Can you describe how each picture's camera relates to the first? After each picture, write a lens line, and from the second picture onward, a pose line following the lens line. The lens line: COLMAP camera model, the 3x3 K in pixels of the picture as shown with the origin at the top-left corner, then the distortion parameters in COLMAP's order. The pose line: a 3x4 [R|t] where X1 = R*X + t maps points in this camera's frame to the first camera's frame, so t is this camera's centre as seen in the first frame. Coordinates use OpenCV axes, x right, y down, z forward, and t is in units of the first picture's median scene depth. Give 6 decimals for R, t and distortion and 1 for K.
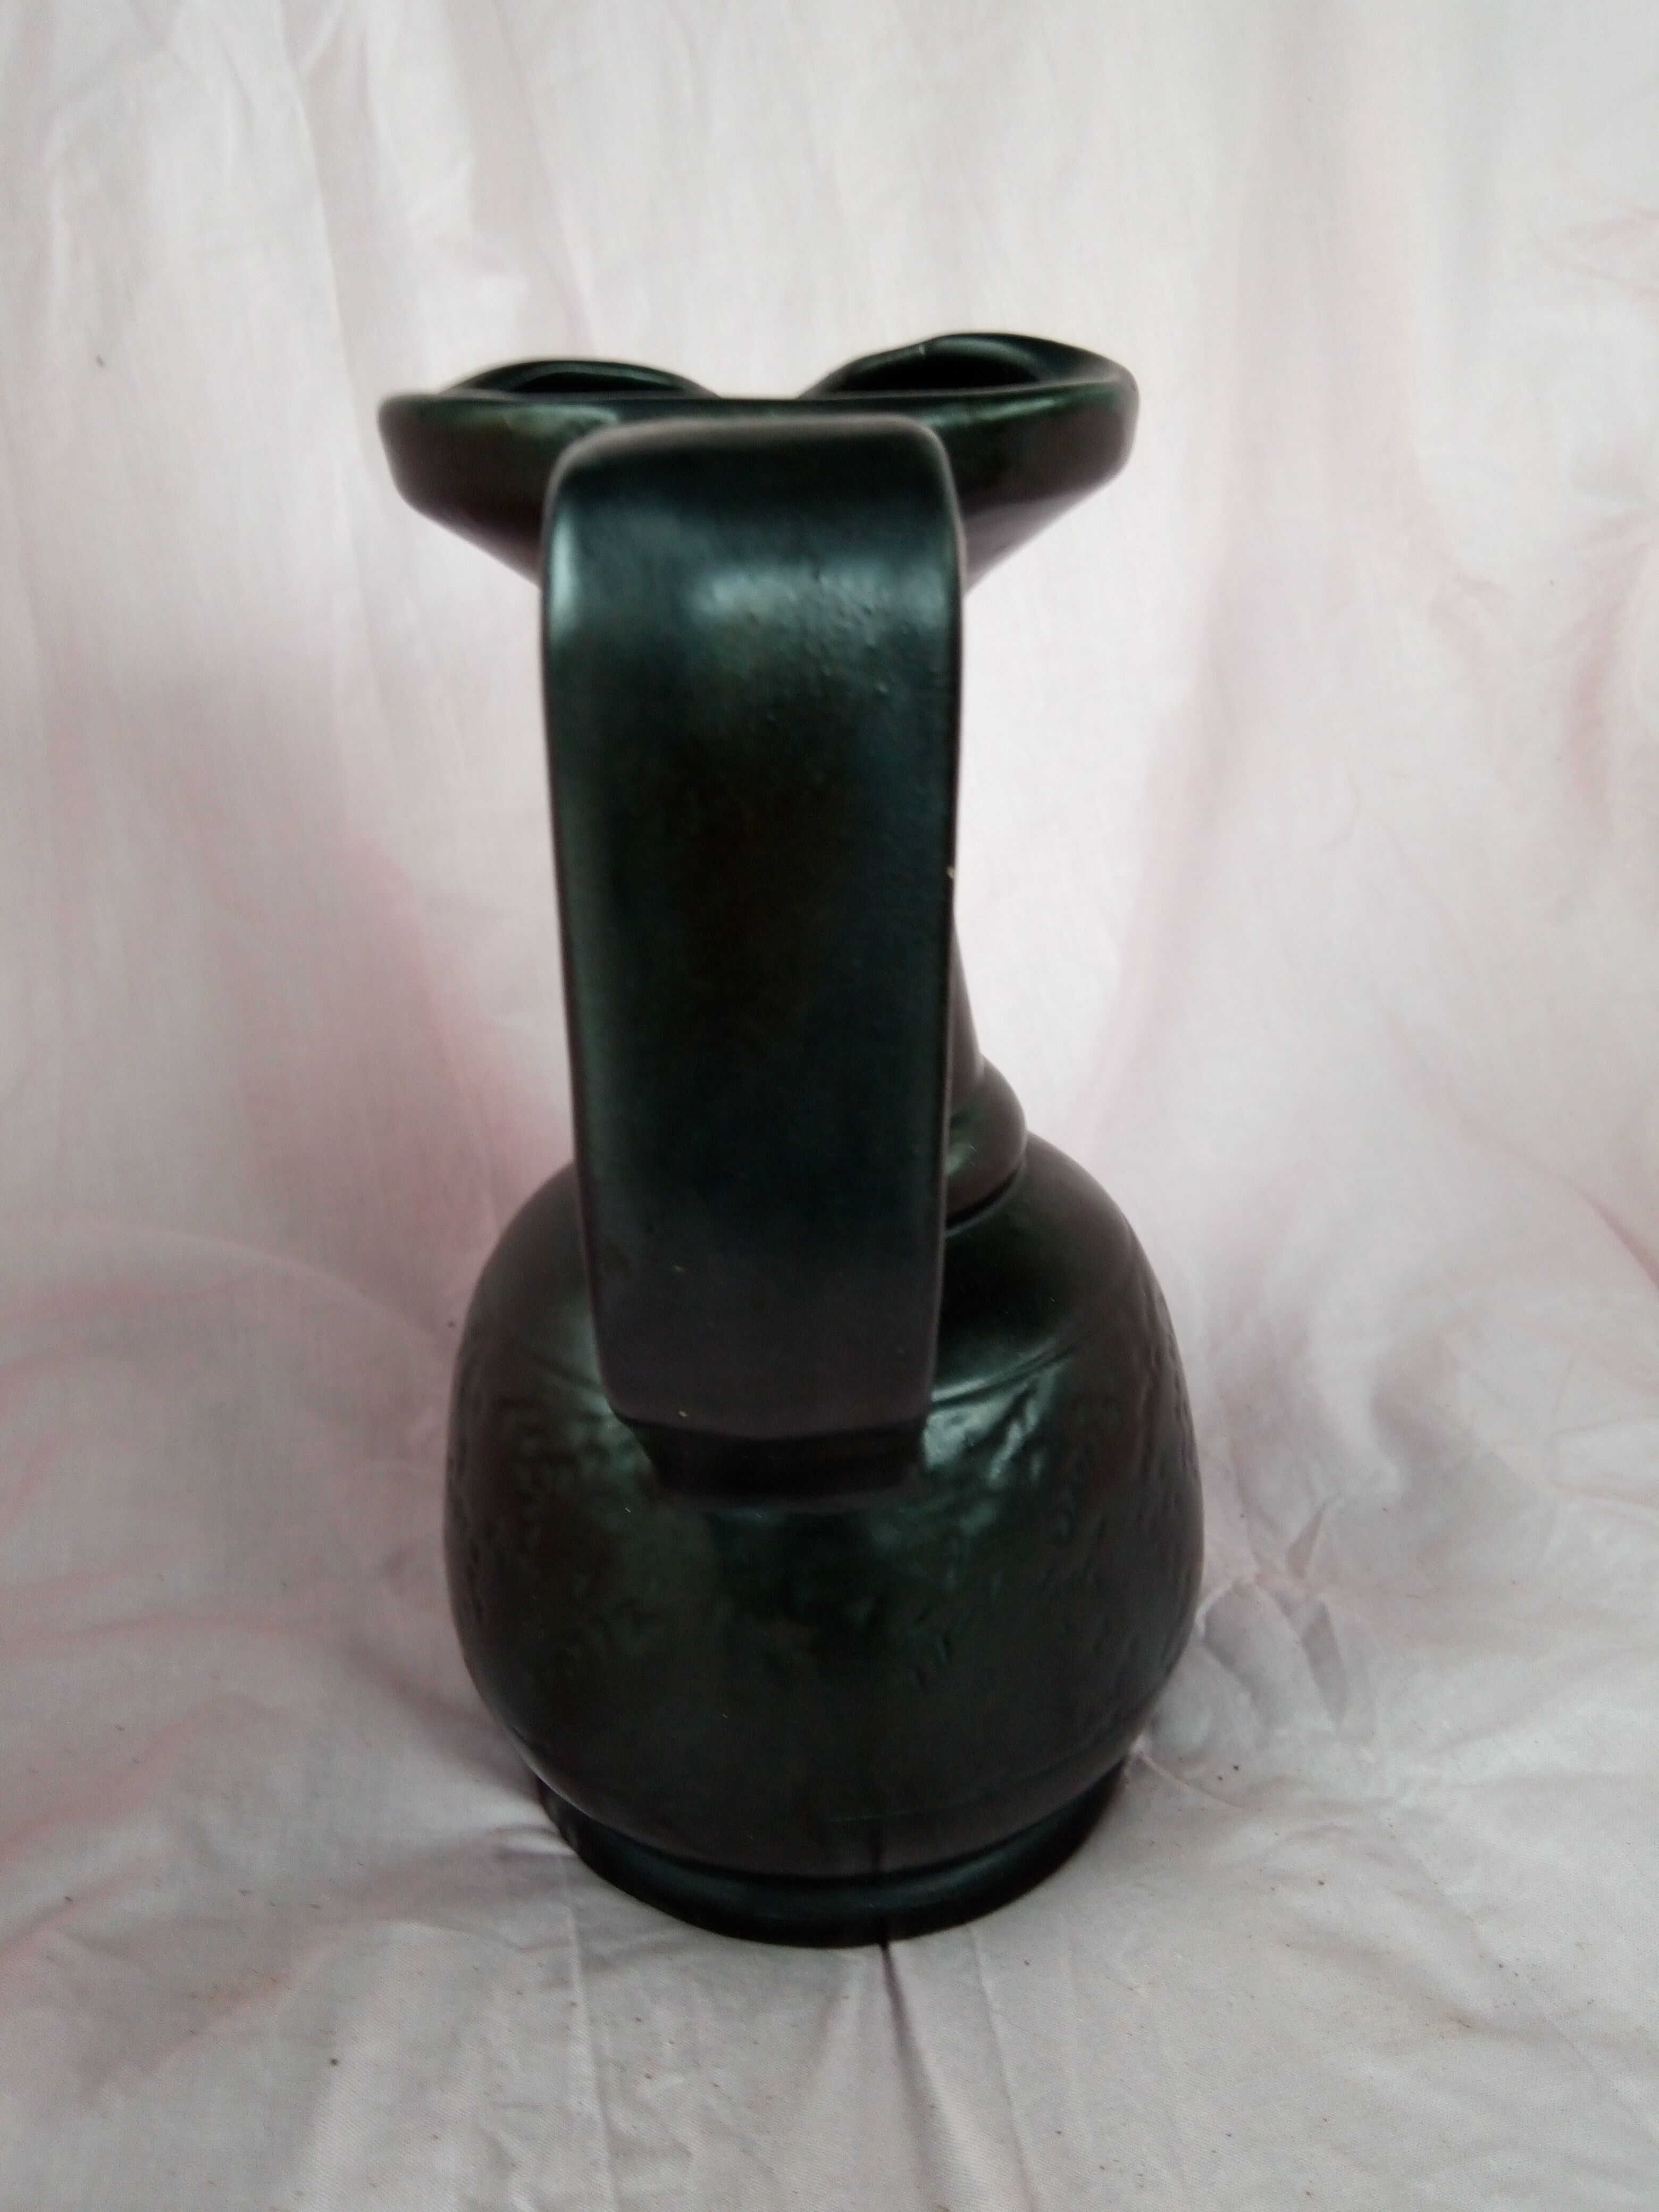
lens RADIAL K [[1776.3, 0, 837.4], [0, 1776.3, 1115.8], [0, 0, 1]] dist [0.032043, -0.040597]
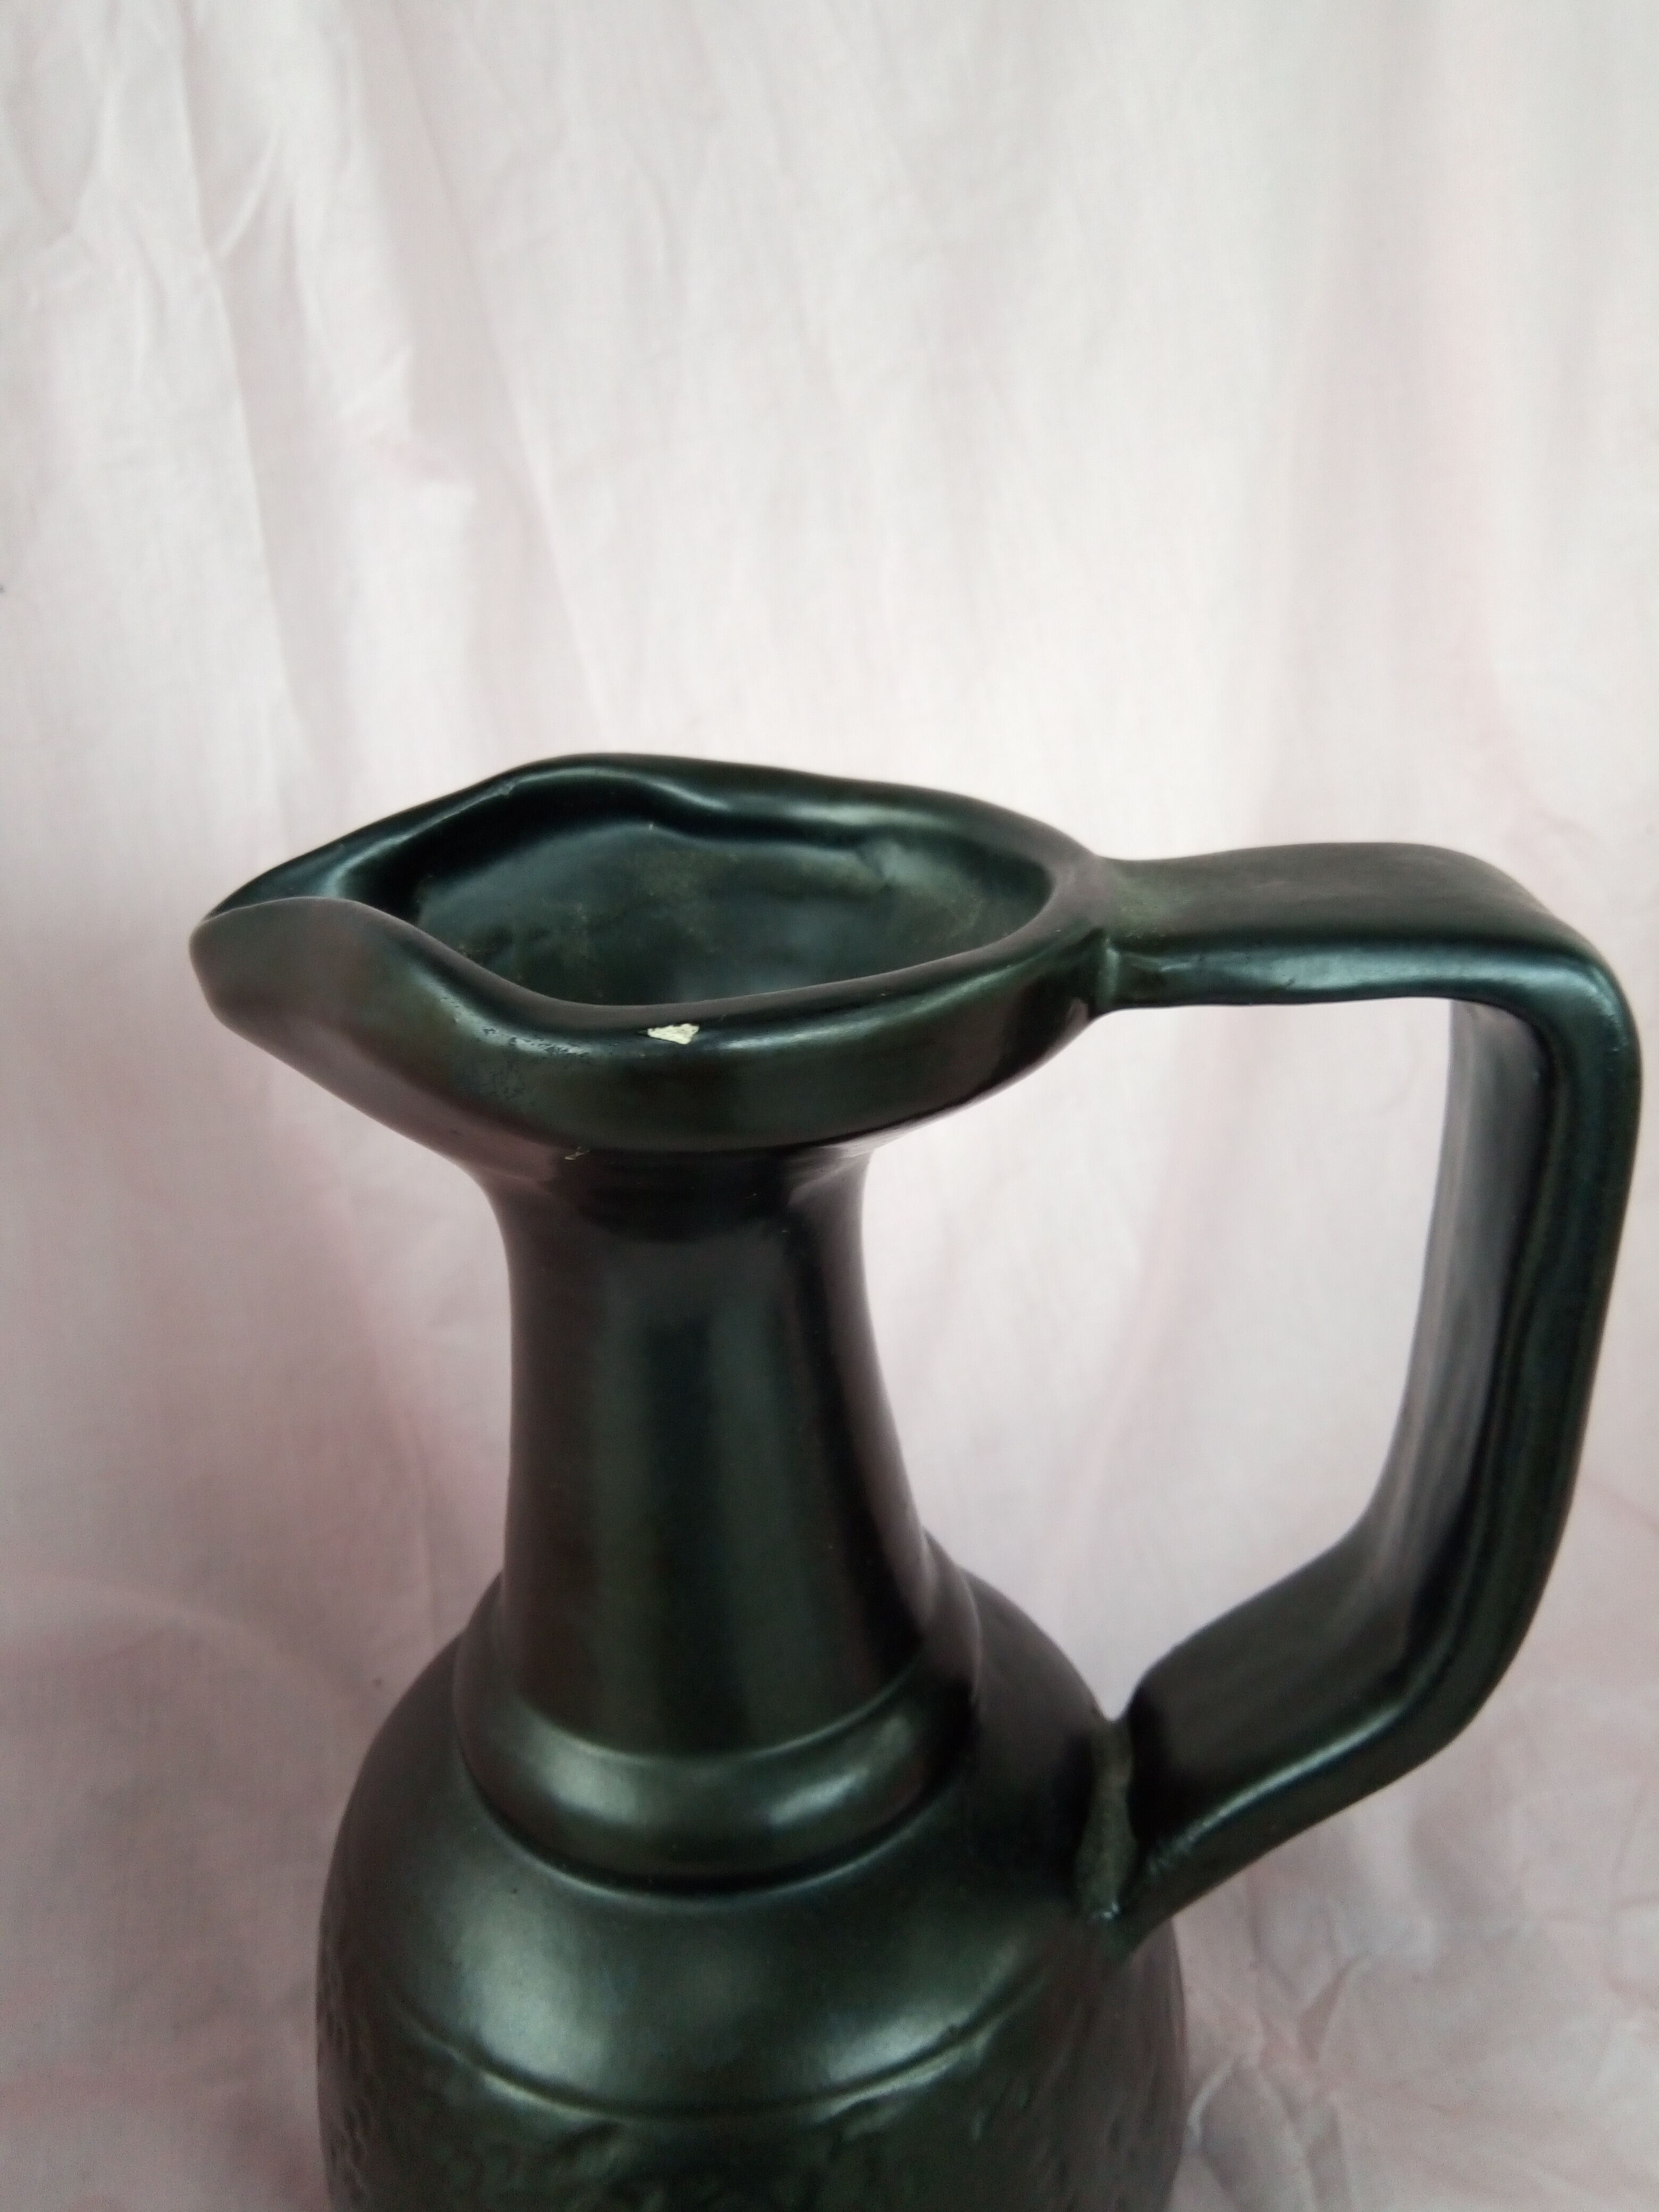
lens RADIAL K [[1799.7, 0, 815.1], [0, 1799.7, 1121.5], [0, 0, 1]] dist [-0.005279, -0.027569]
pose [[0.998685, 0.014012, -0.049319, 0.053554], [-0.011674, 0.998809, 0.047381, -0.250987], [0.049924, -0.046743, 0.997659, 0.140170]]
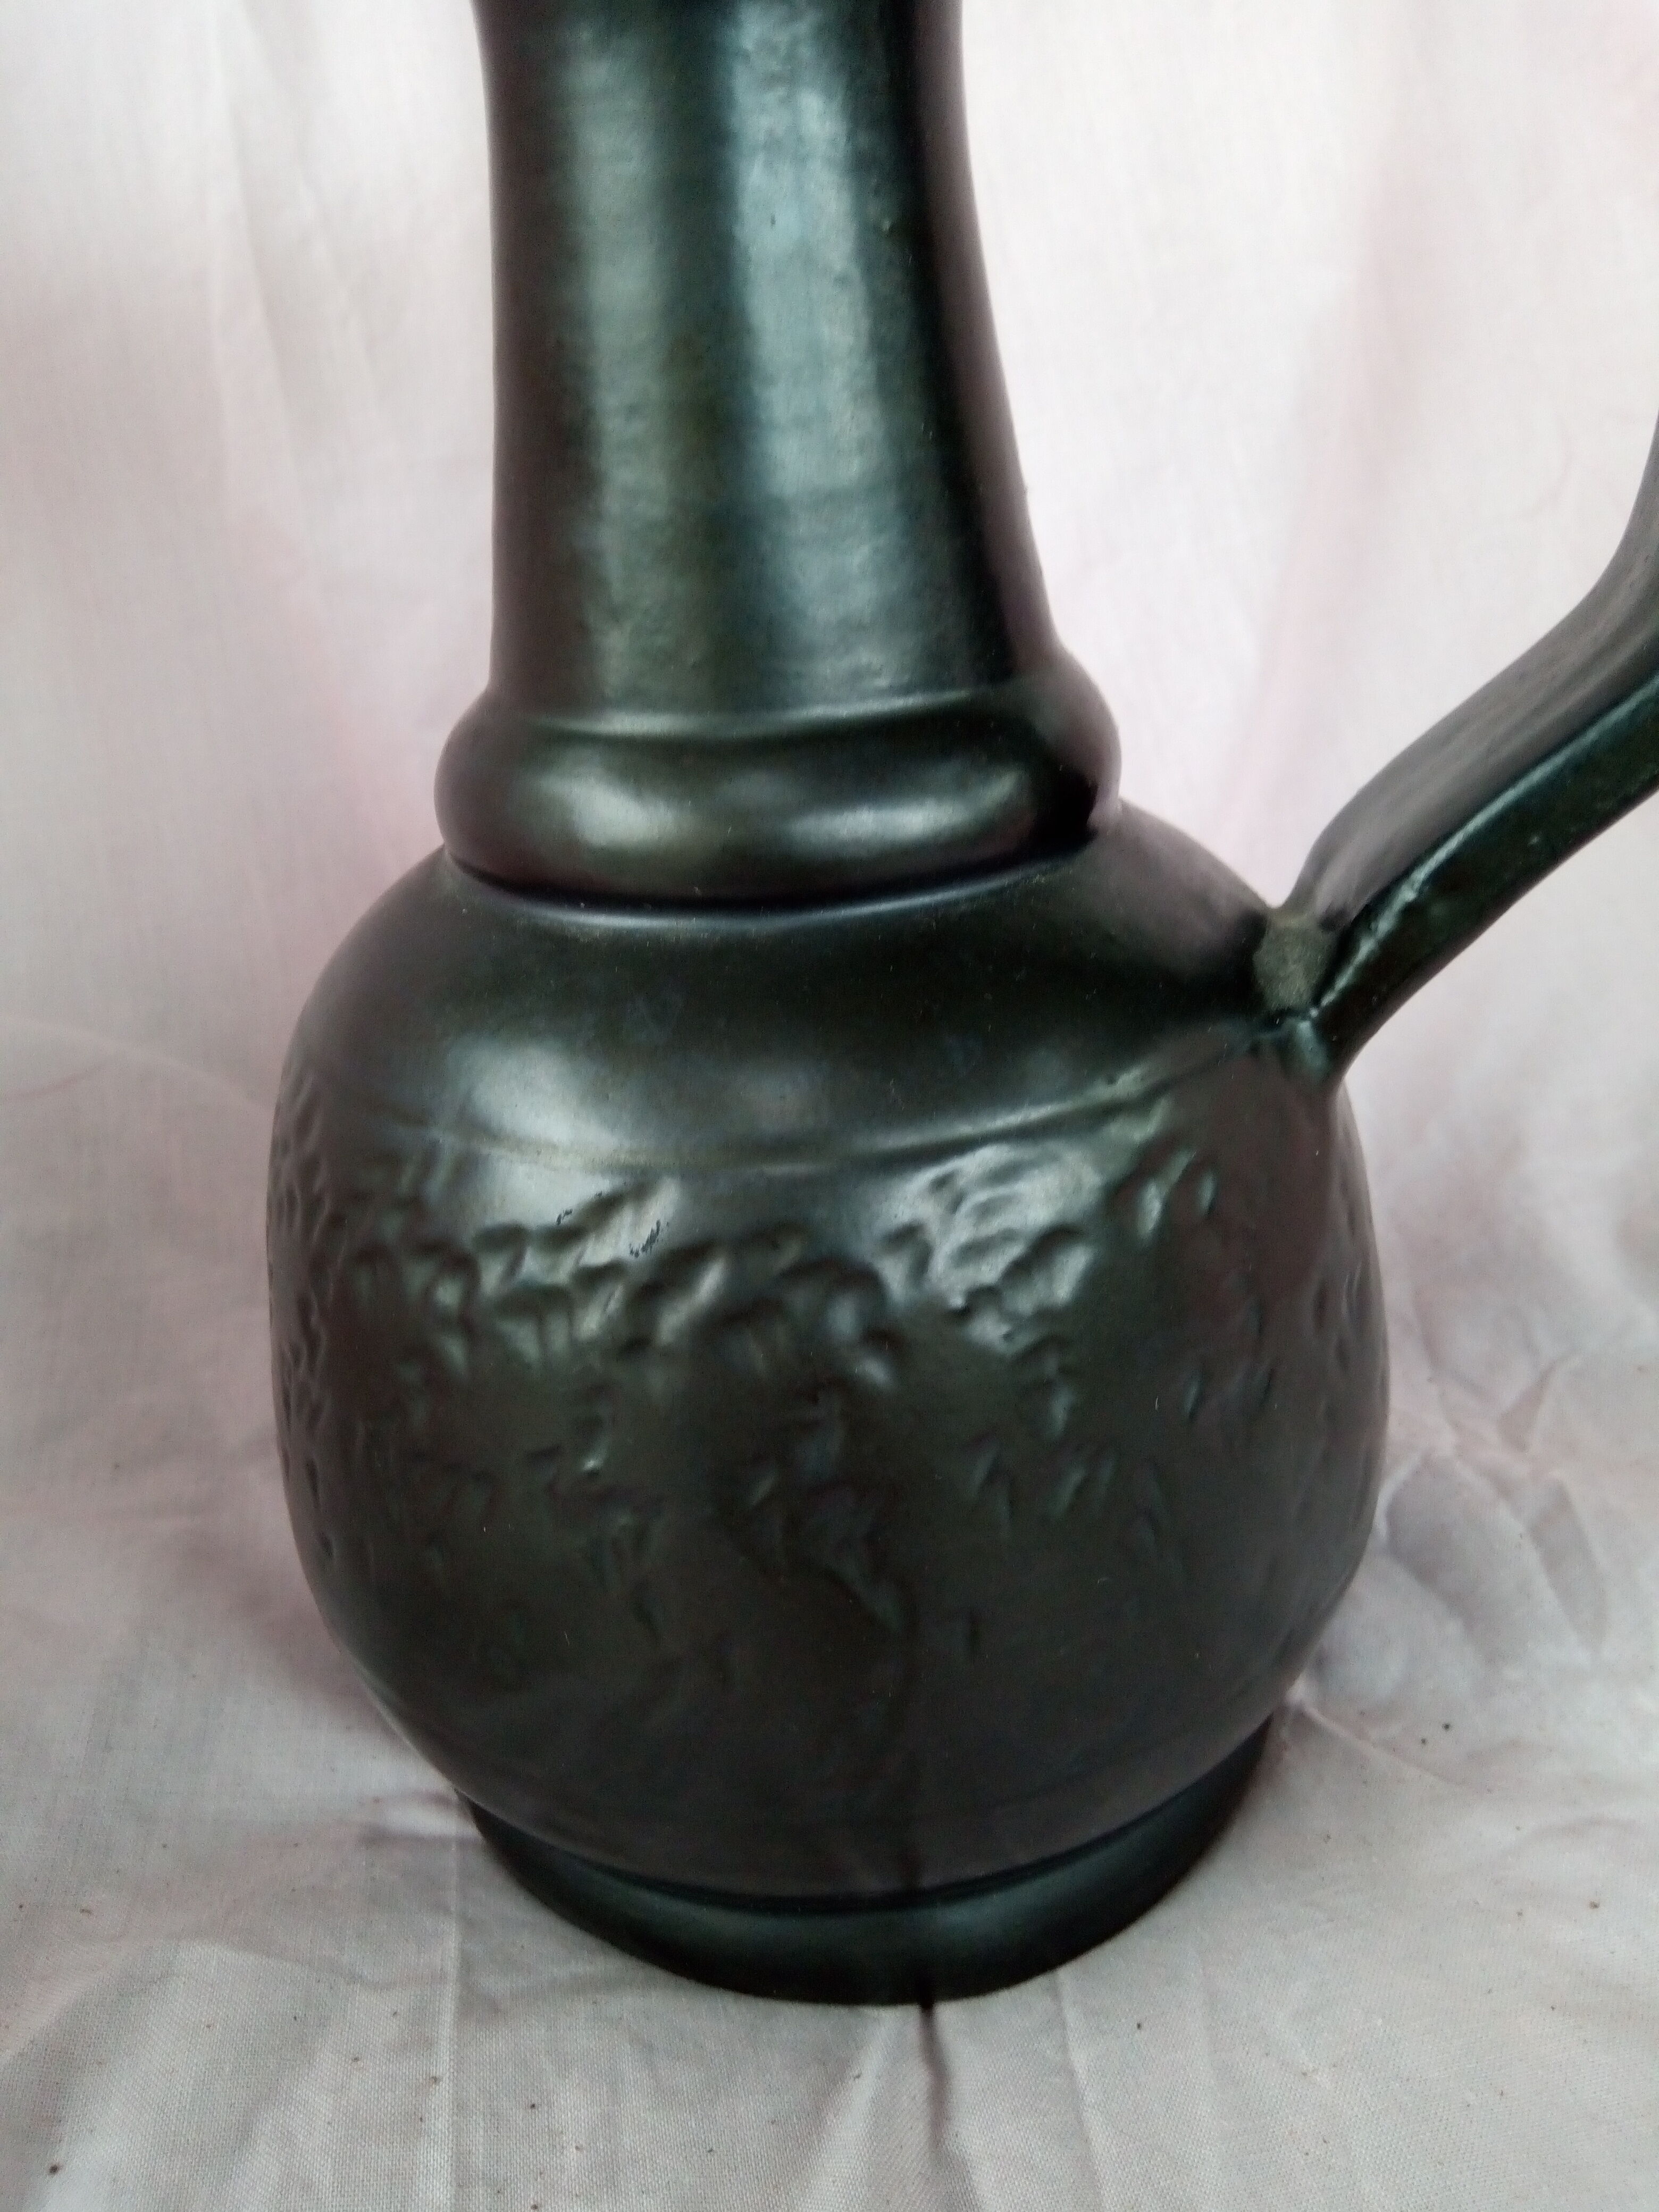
lens RADIAL K [[1776.3, 0, 822.3], [0, 1776.3, 1143.1], [0, 0, 1]] dist [0.032043, -0.040597]
pose [[0.998330, -0.006057, -0.057448, 0.025482], [0.008727, 0.998888, 0.046342, 0.102790], [0.057104, -0.046766, 0.997272, 0.300176]]
